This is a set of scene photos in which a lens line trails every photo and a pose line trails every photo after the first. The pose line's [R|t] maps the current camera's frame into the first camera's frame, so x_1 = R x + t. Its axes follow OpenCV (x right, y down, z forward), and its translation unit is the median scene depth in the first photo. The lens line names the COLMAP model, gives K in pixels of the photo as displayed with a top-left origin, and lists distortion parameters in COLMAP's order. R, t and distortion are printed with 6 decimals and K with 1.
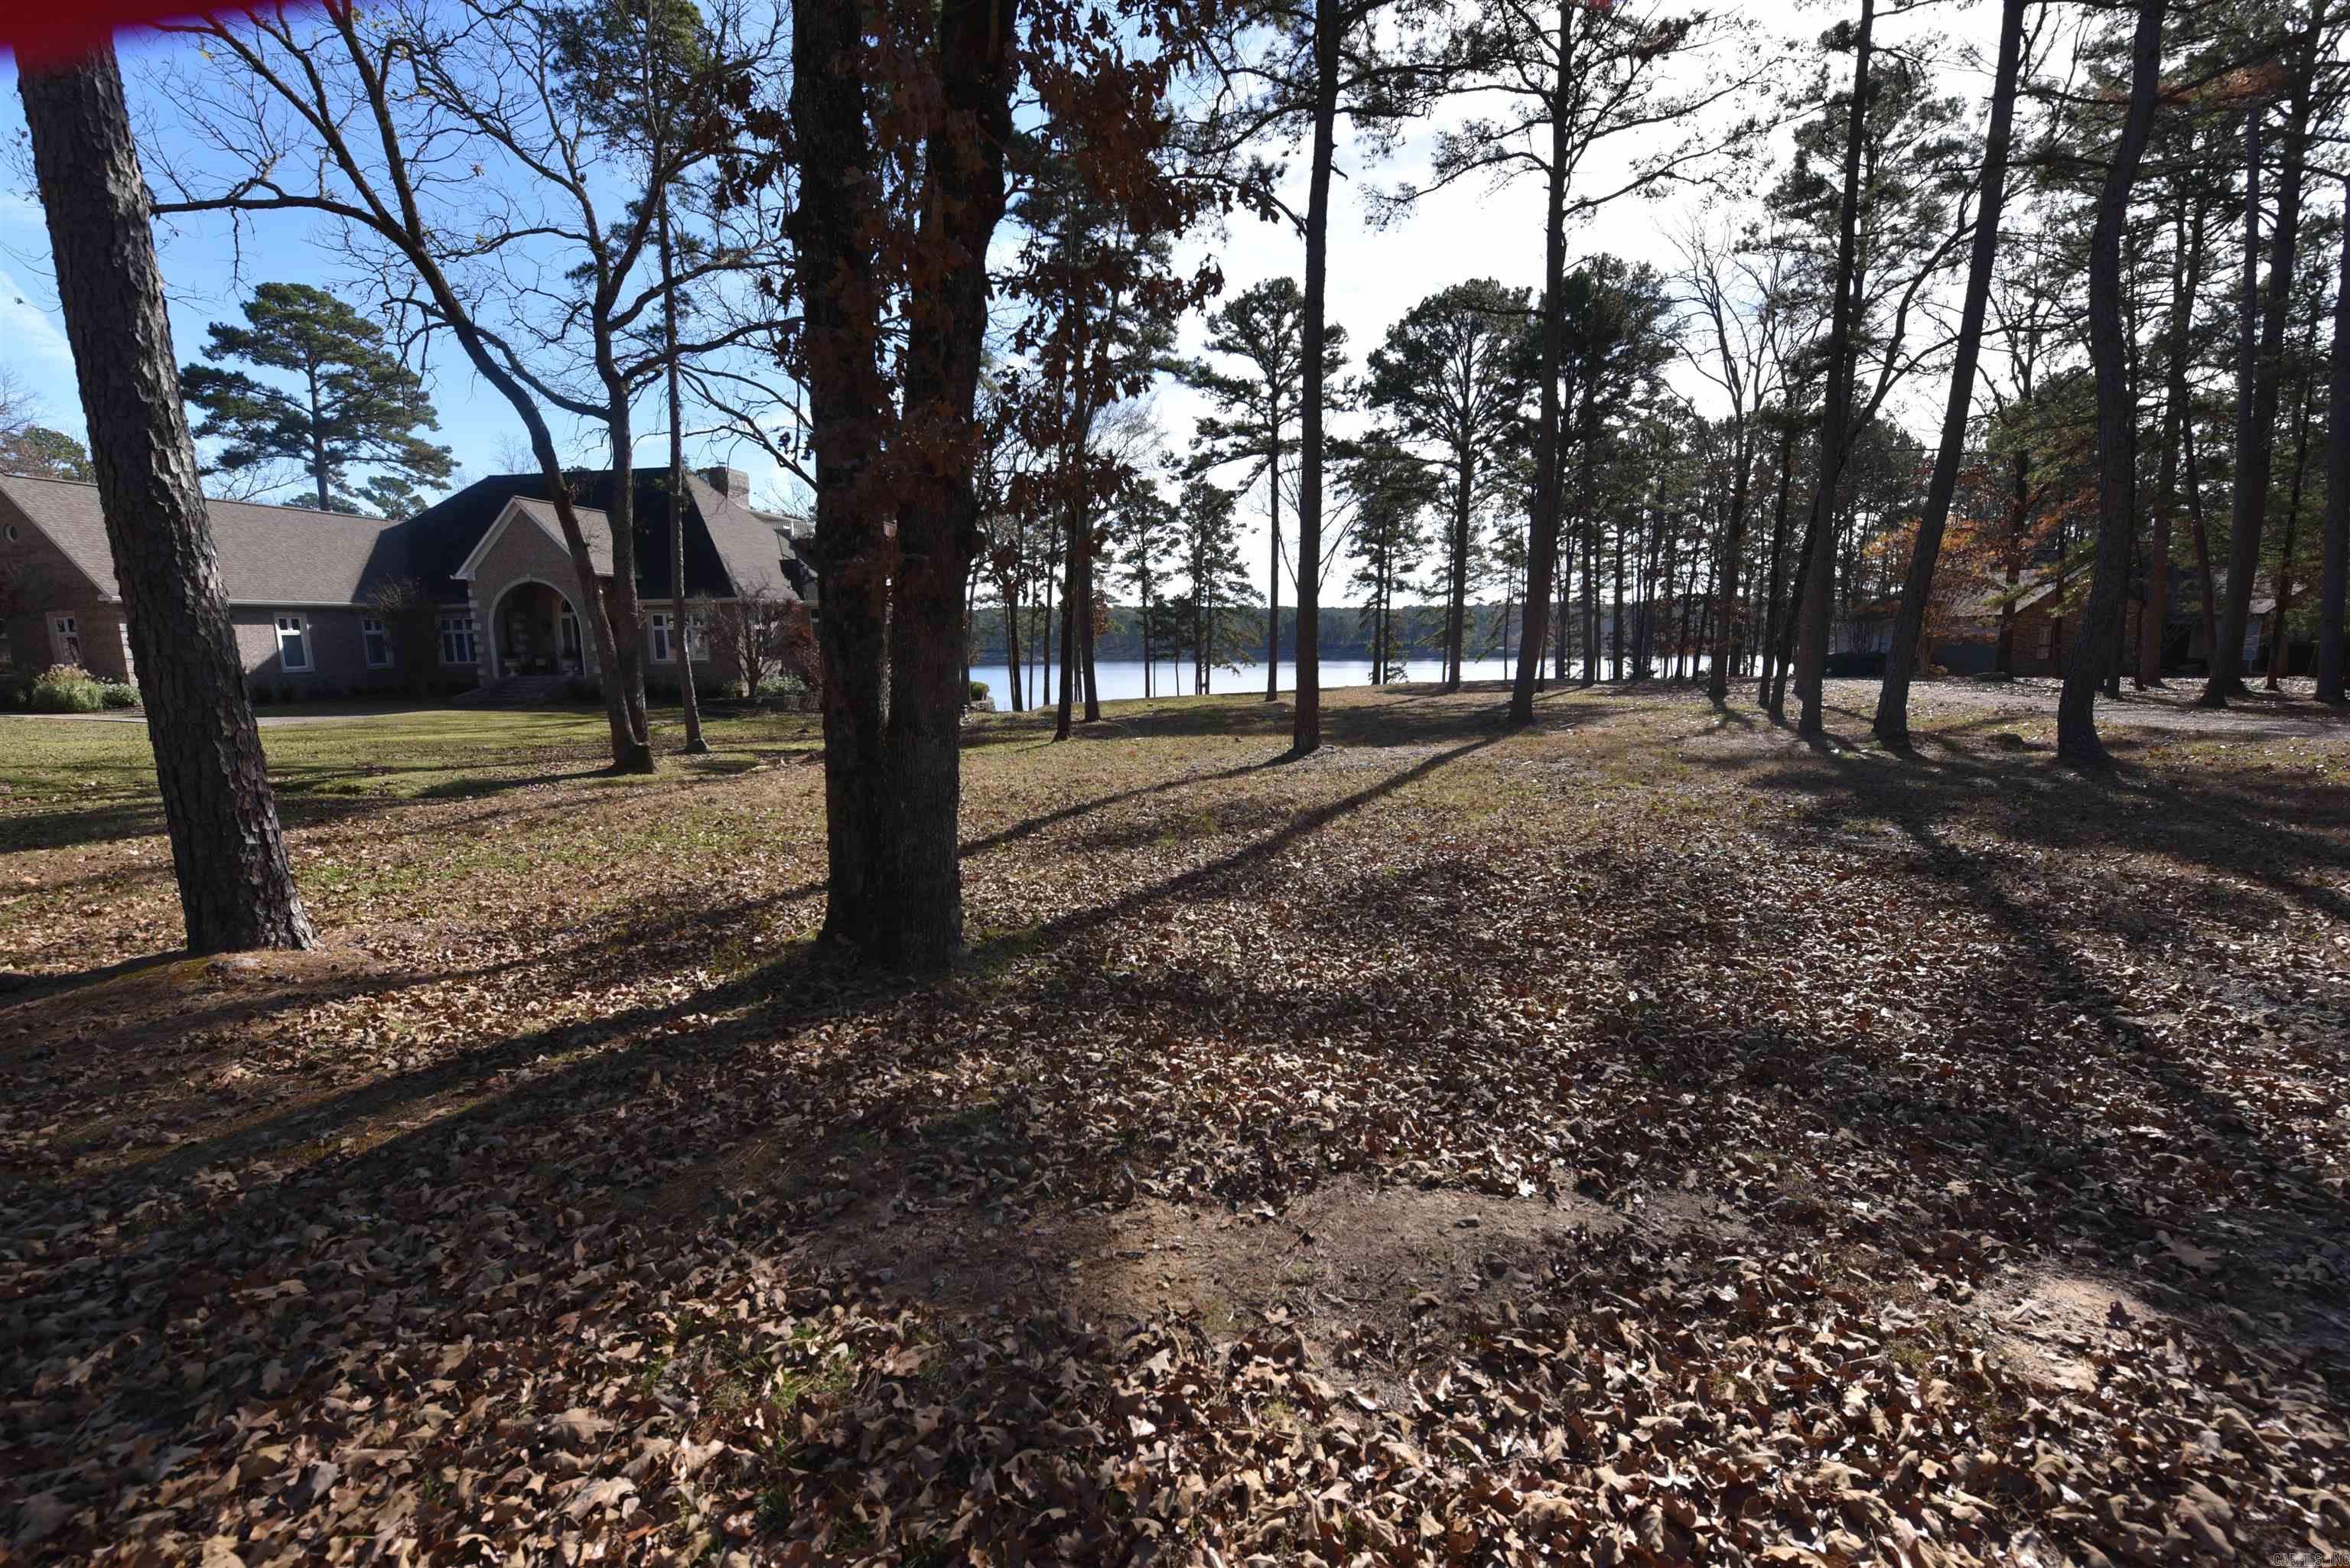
lens RADIAL K [[939.2, 0, 1185.1], [0, 939.2, 775.8], [0, 0, 1]] dist [-0.014089, -0.002319]
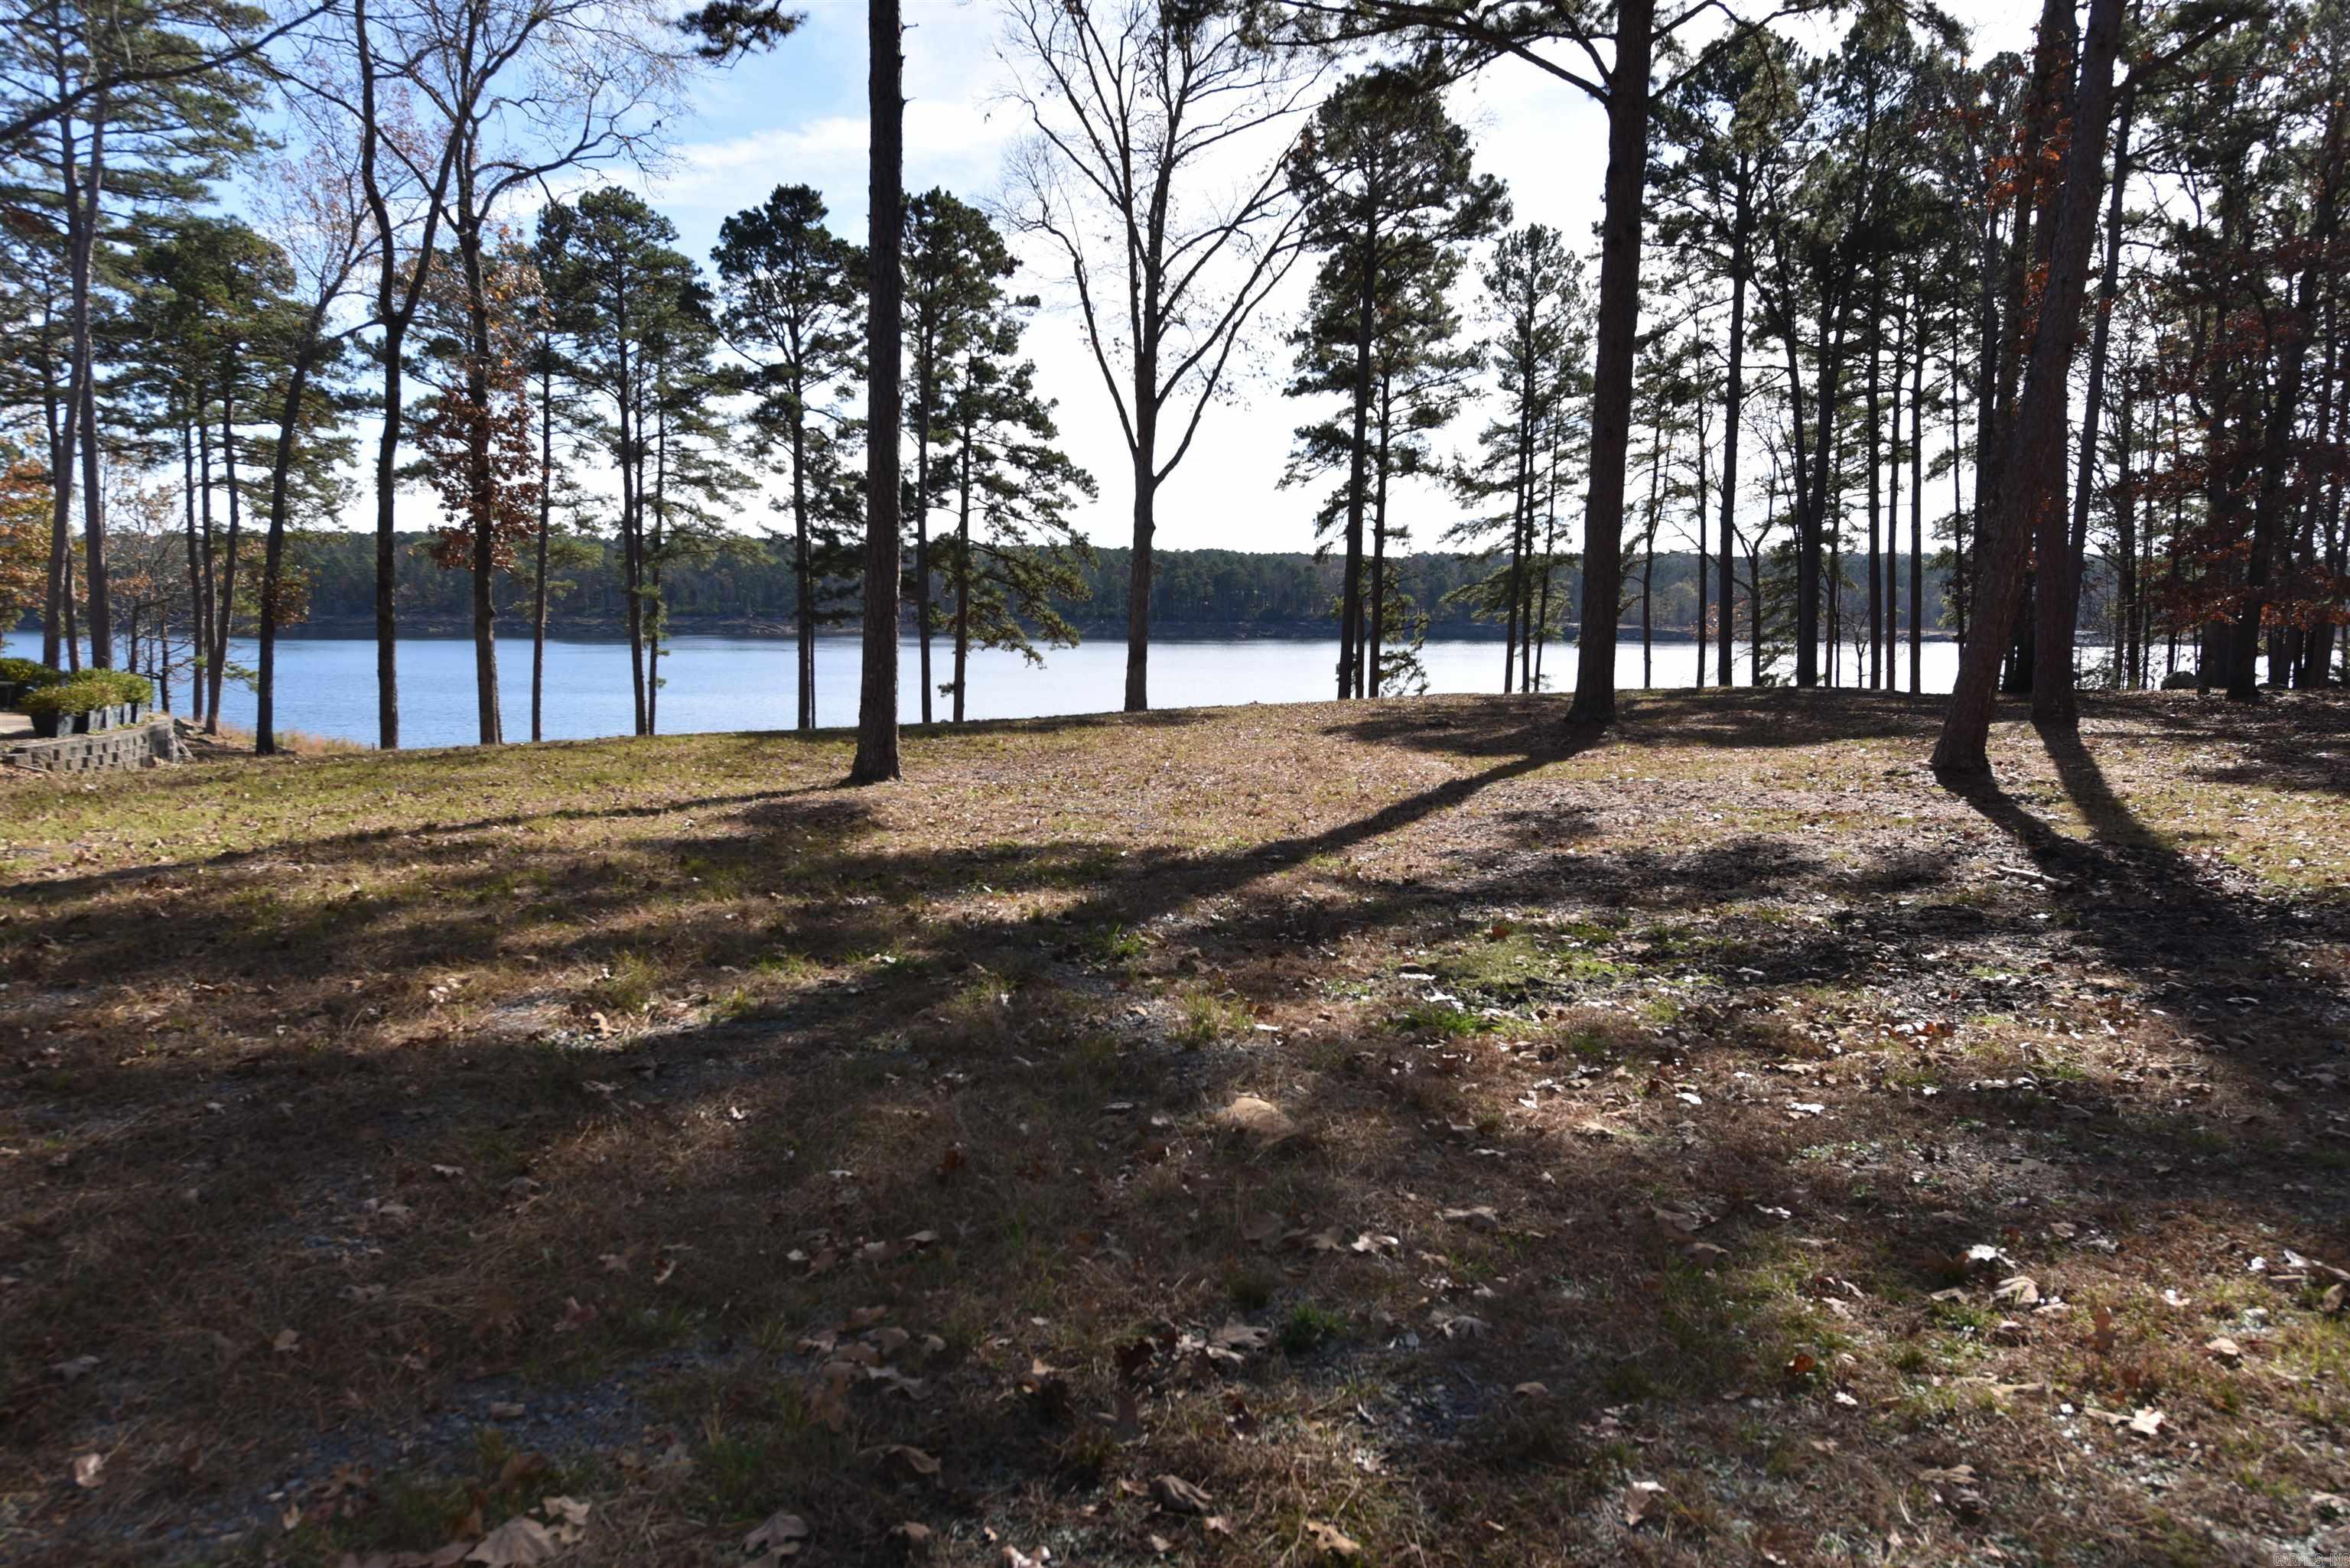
lens RADIAL K [[1559.0, 0, 1175.0], [0, 1559.0, 784.0], [0, 0, 1]] dist [0.000357, 0.001531]
pose [[0.997129, 0.010514, 0.074983, 0.316403], [-0.008256, 0.999505, -0.030351, -0.150356], [-0.075265, 0.029645, 0.996723, 1.349029]]
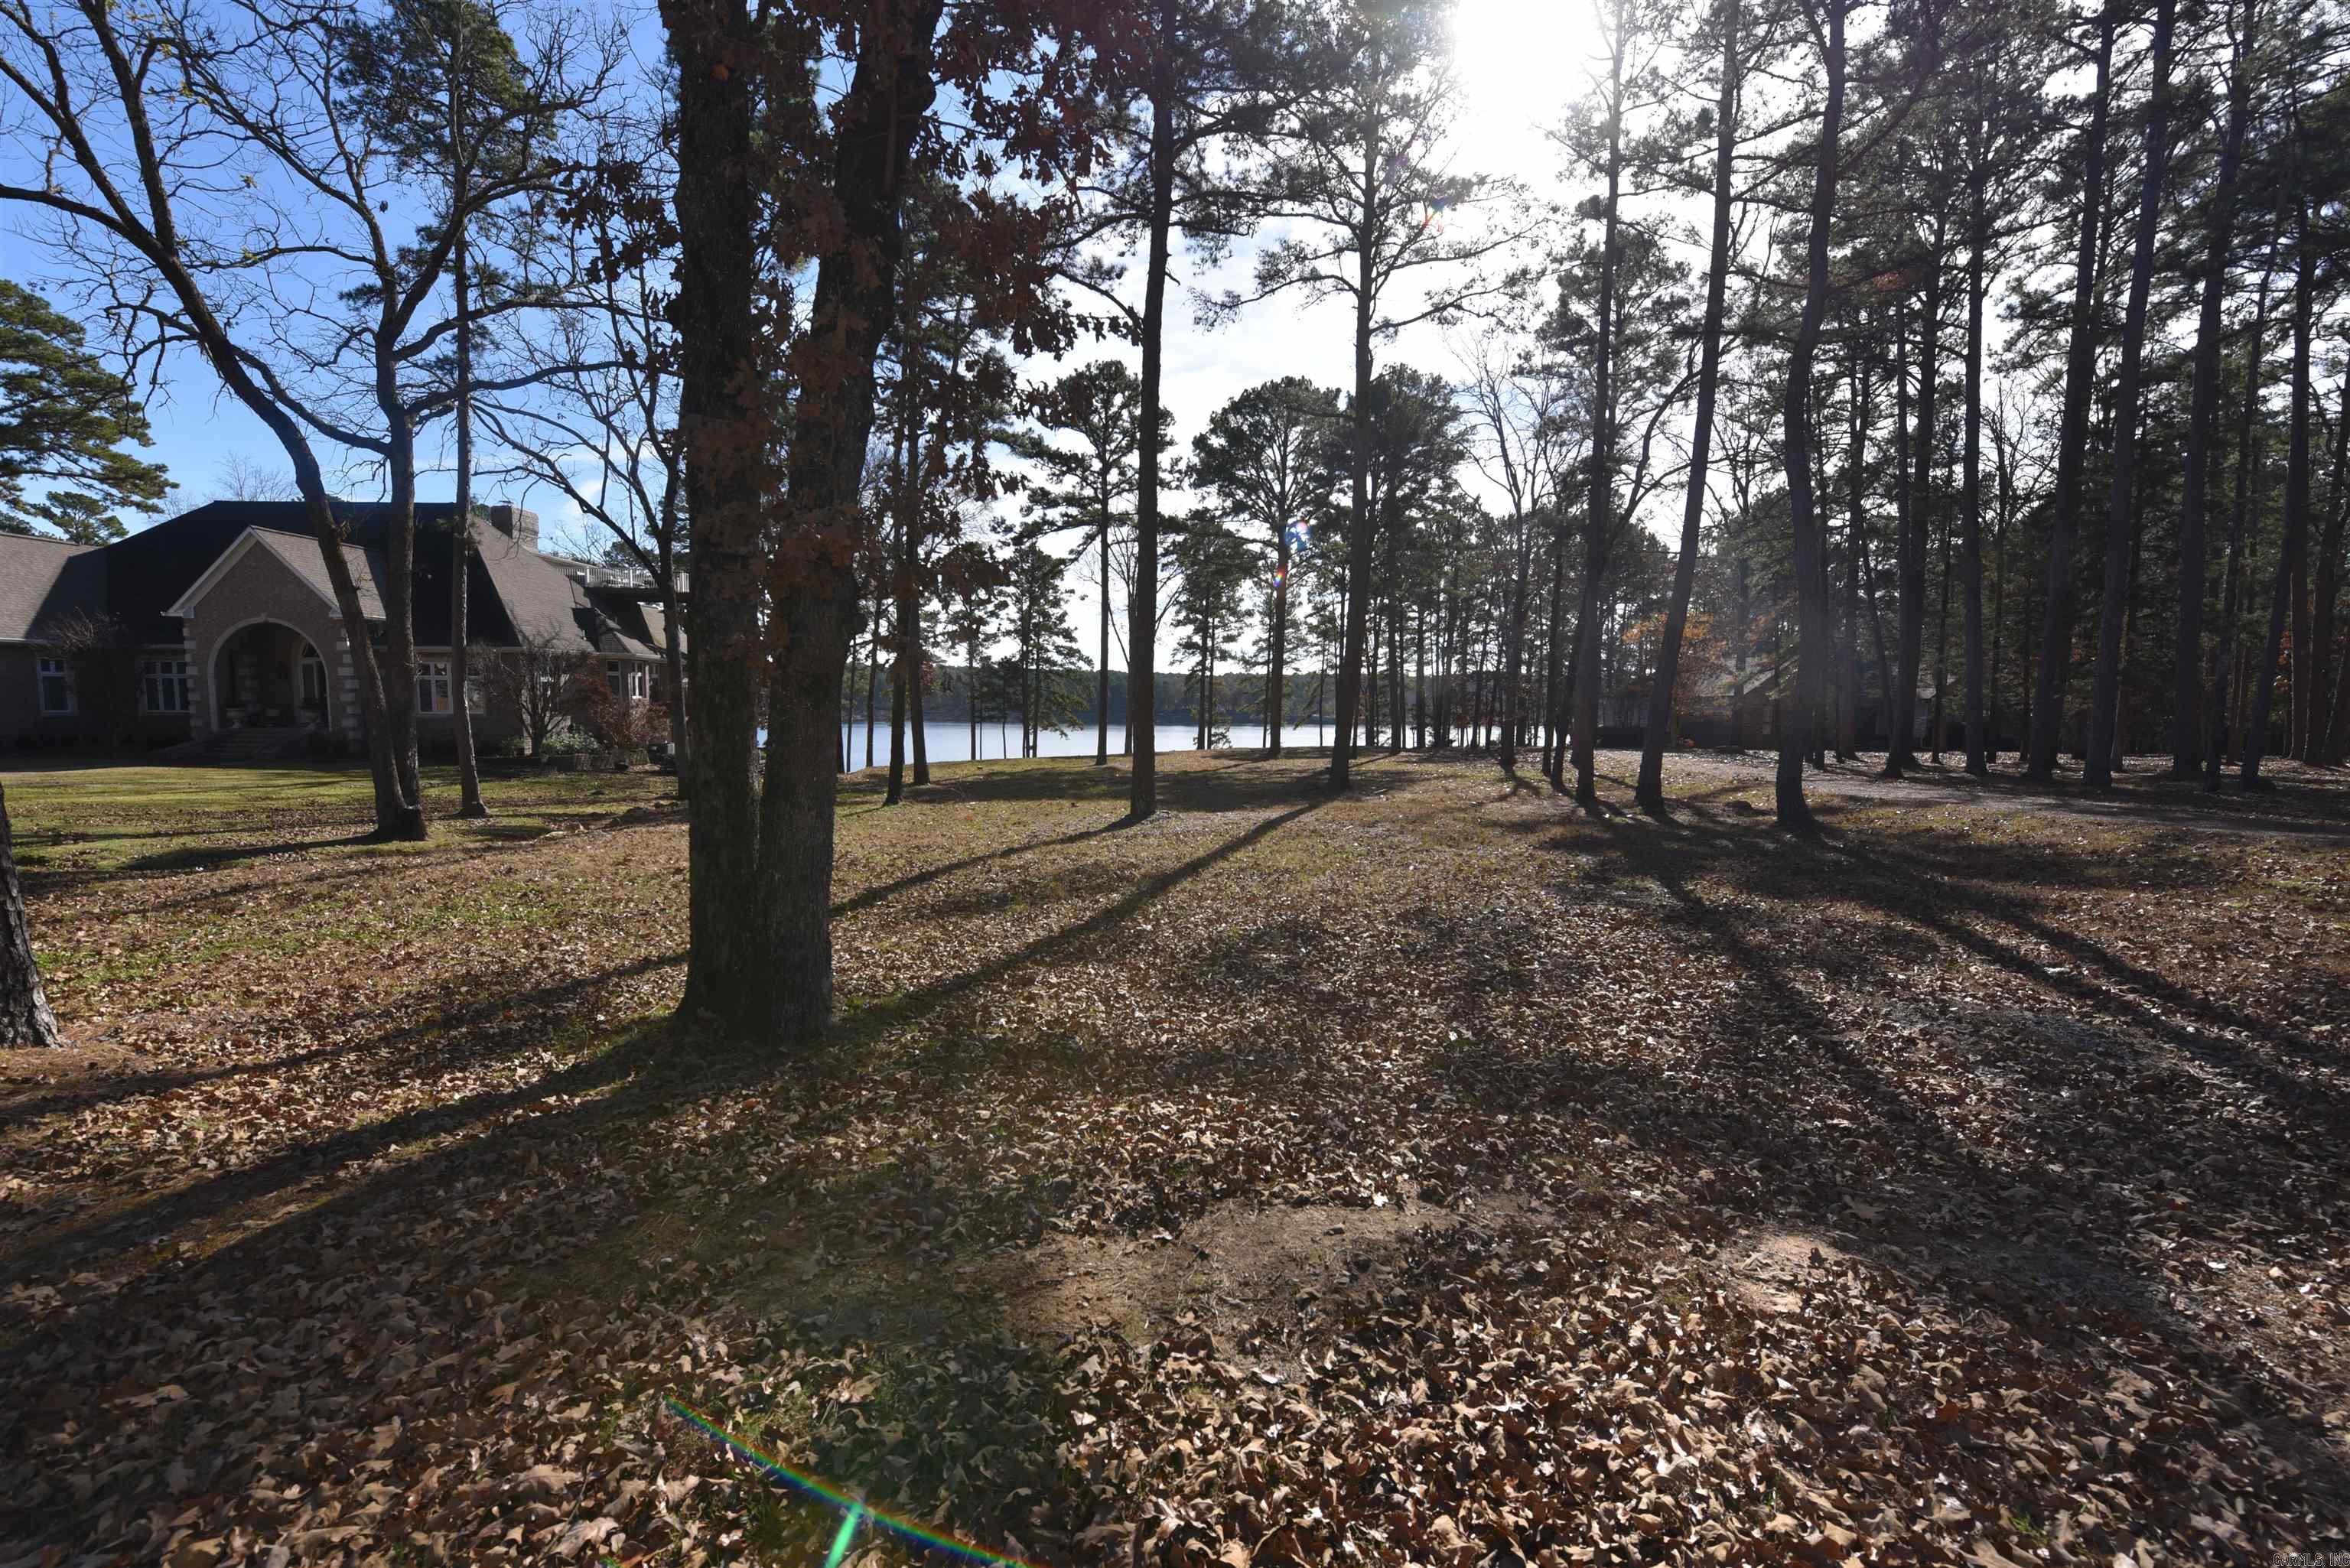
lens RADIAL K [[939.2, 0, 1185.1], [0, 939.2, 775.8], [0, 0, 1]] dist [-0.014089, -0.002319]
pose [[0.982728, 0.007295, 0.184911, -0.015339], [0.004959, 0.997826, -0.065717, -0.002369], [-0.184988, 0.065499, 0.980556, -0.022783]]
